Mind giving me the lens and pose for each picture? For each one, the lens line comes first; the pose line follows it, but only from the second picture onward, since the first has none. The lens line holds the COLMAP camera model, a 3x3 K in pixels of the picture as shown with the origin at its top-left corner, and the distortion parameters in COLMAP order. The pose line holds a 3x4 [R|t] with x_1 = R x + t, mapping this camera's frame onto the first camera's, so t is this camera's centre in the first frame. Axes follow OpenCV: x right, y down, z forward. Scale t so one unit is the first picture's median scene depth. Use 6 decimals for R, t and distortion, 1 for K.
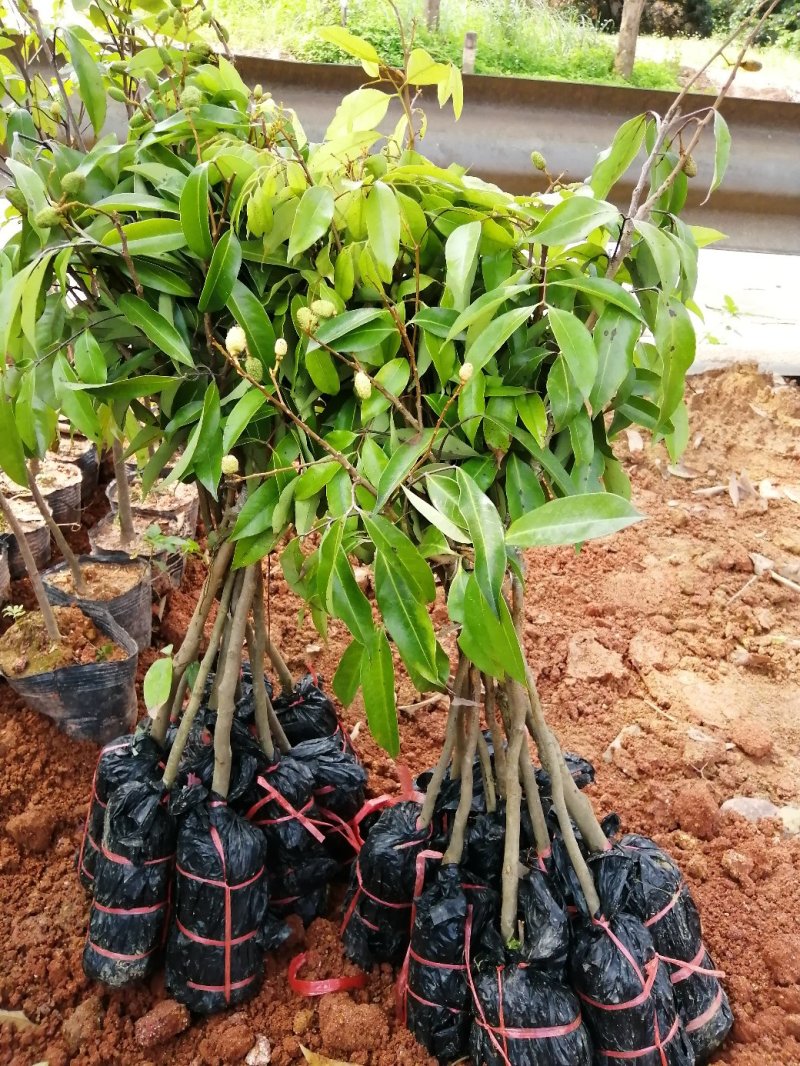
lens RADIAL K [[905.6, 0, 403.4], [0, 905.6, 530.2], [0, 0, 1]] dist [0.012585, -0.049939]
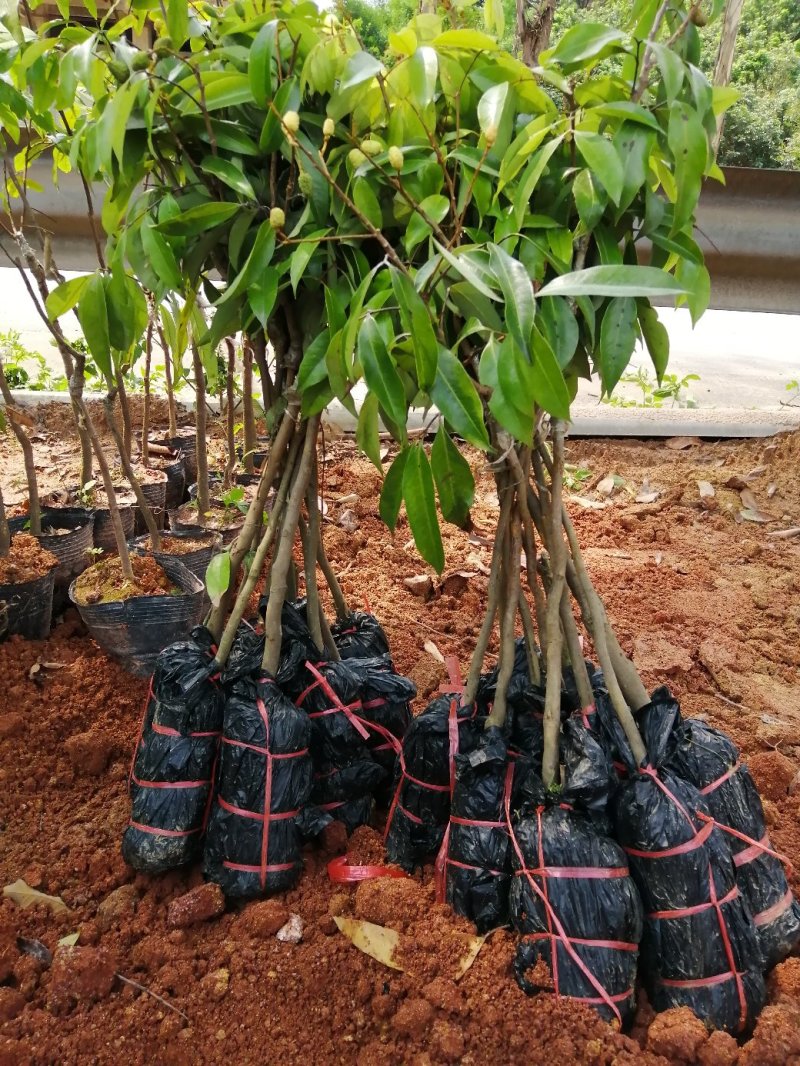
lens RADIAL K [[905.6, 0, 396.6], [0, 905.6, 534.4], [0, 0, 1]] dist [0.012585, -0.049939]
pose [[0.994231, 0.005852, -0.107097, 0.048976], [-0.027174, 0.979675, -0.198741, 0.338526], [0.103757, 0.200505, 0.974183, -0.006203]]
